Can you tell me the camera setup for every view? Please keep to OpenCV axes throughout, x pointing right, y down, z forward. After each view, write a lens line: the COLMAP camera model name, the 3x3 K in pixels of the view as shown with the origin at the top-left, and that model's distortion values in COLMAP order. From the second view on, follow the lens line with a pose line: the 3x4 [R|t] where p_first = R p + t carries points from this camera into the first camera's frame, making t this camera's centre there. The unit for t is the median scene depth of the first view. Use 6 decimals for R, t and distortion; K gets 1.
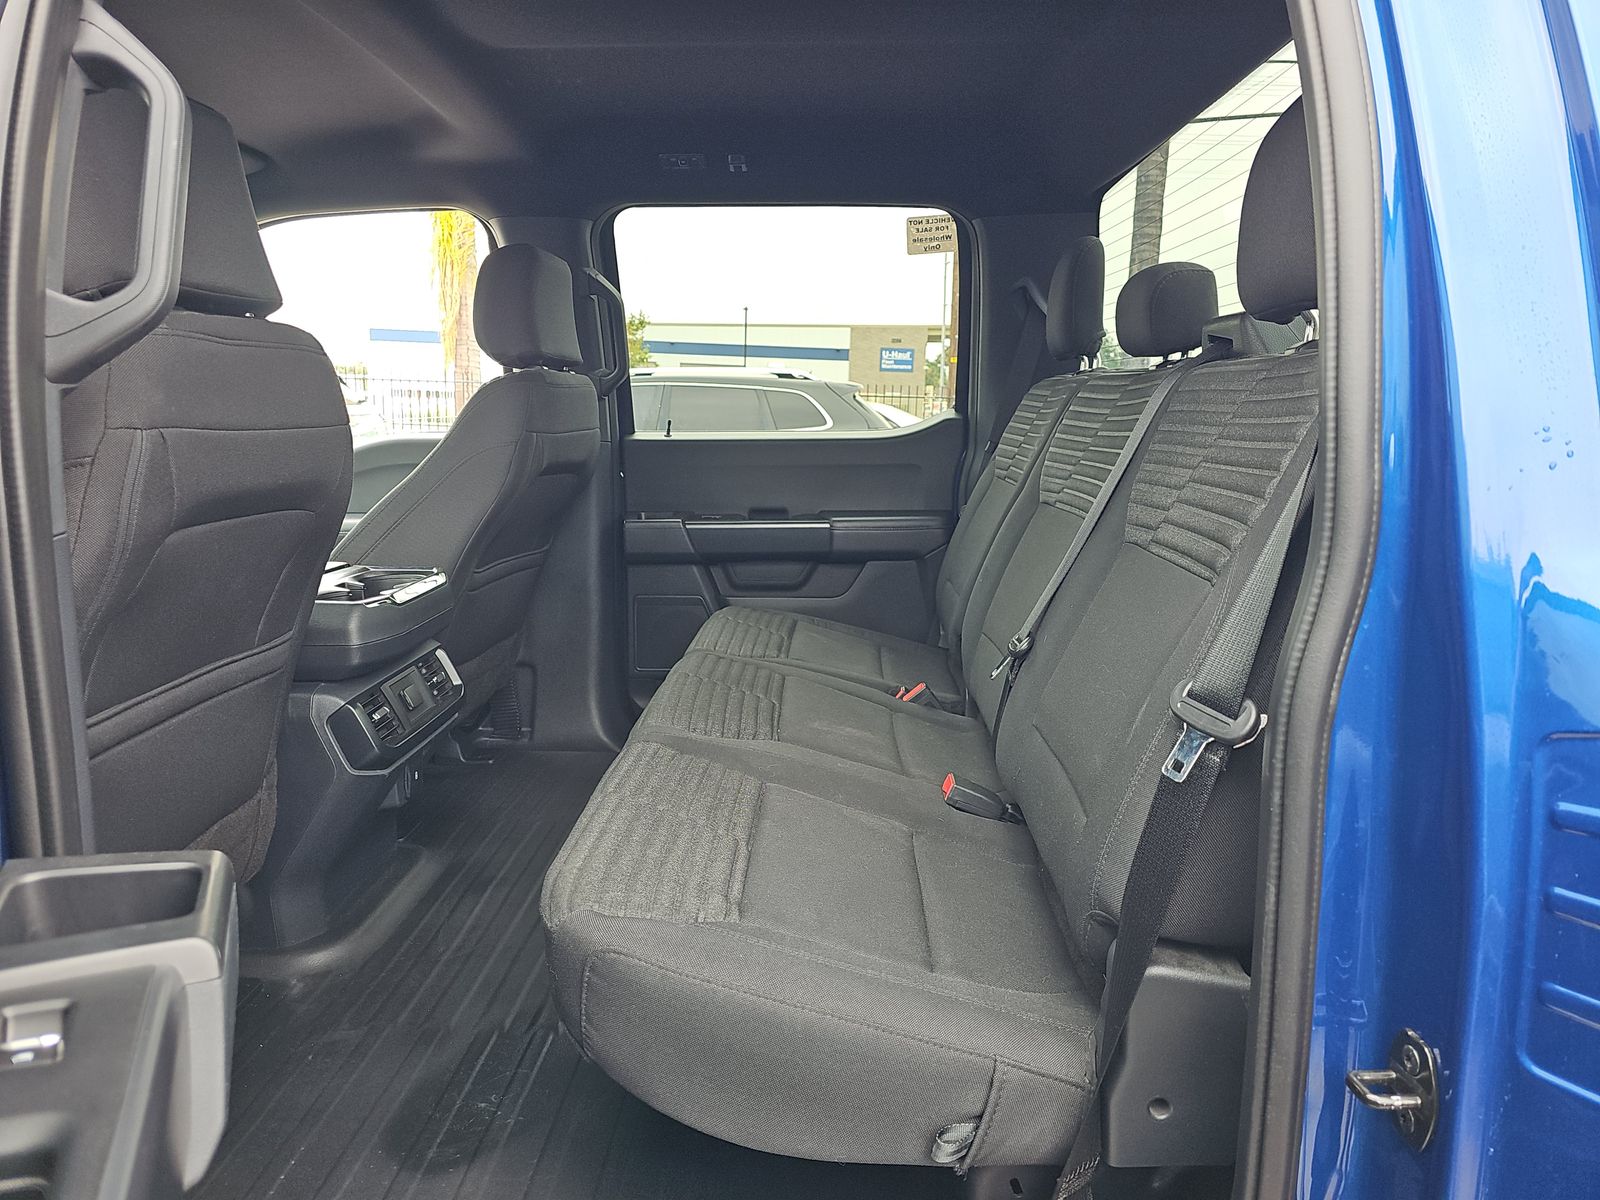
lens RADIAL K [[1014.0, 0, 800.0], [0, 1014.0, 600.0], [0, 0, 1]] dist [0.027690, -0.016439]
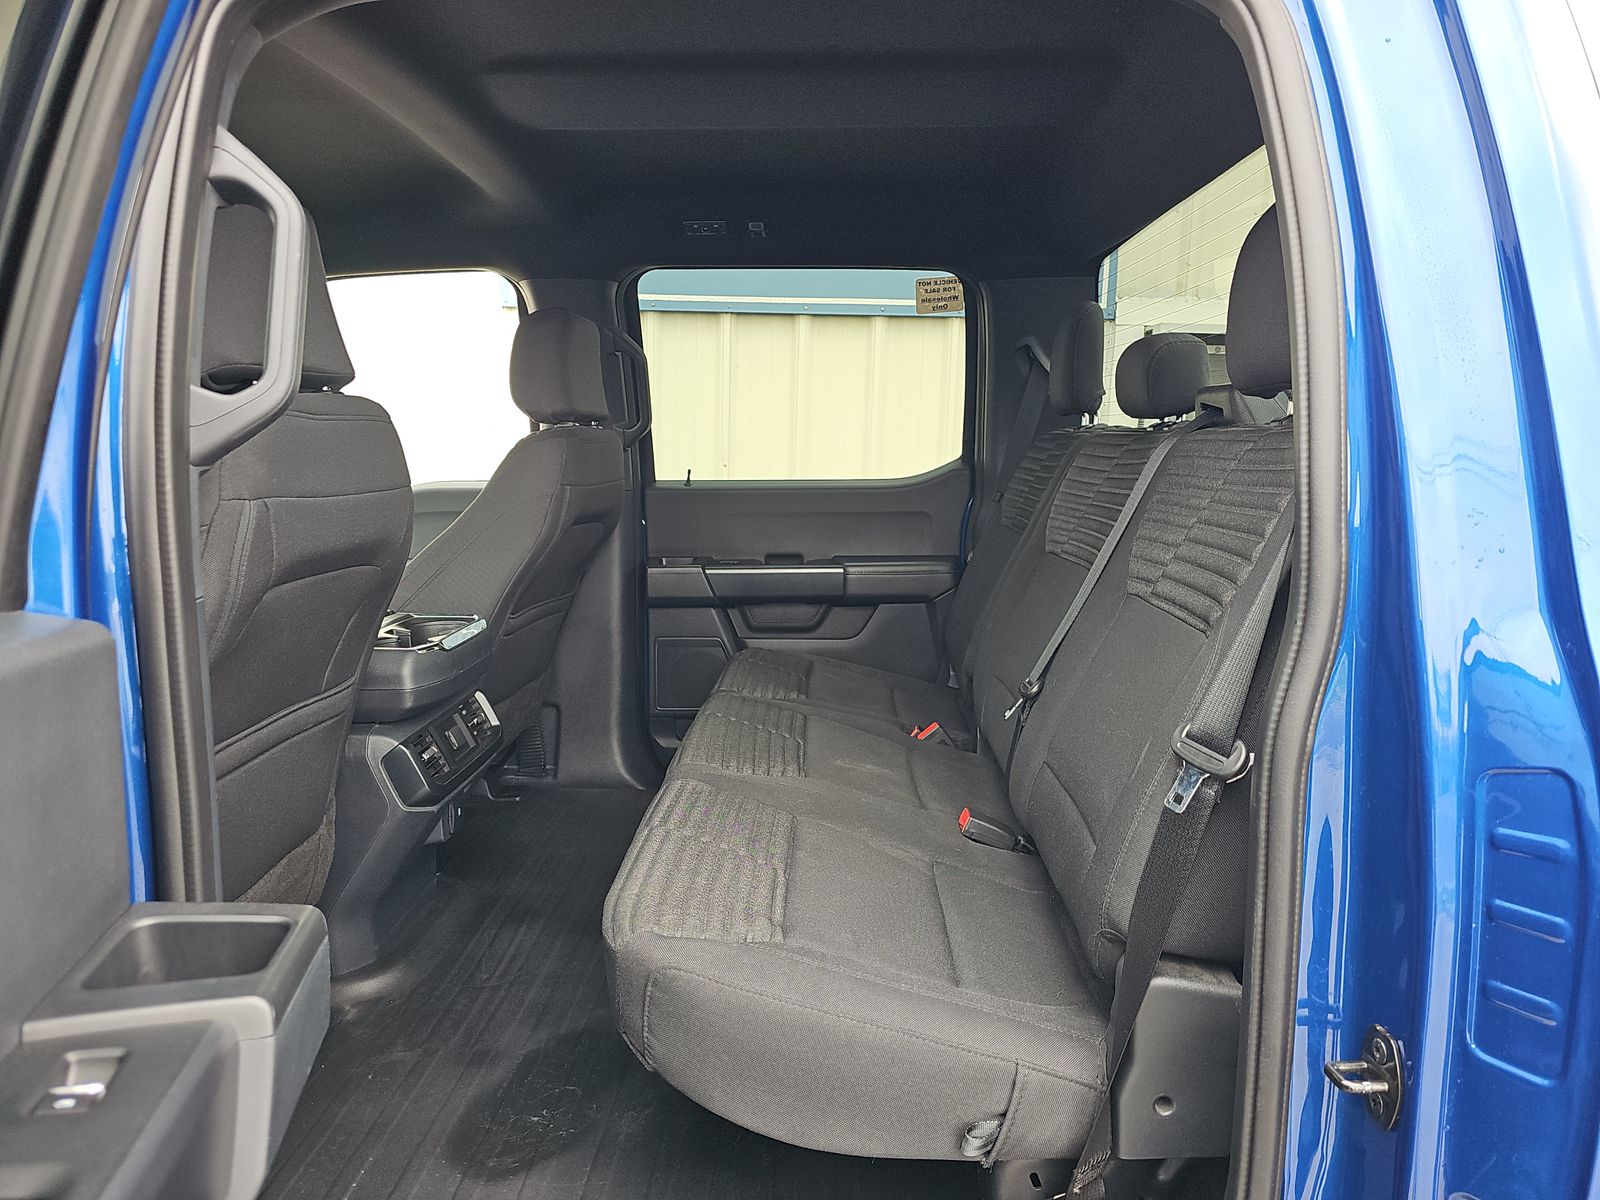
lens RADIAL K [[1059.7, 0, 794.8], [0, 1059.7, 609.5], [0, 0, 1]] dist [0.029808, -0.028320]
pose [[0.999912, -0.002161, 0.013061, -0.058152], [0.002403, 0.999825, -0.018552, -0.021980], [-0.013019, 0.018581, 0.999743, -0.151364]]
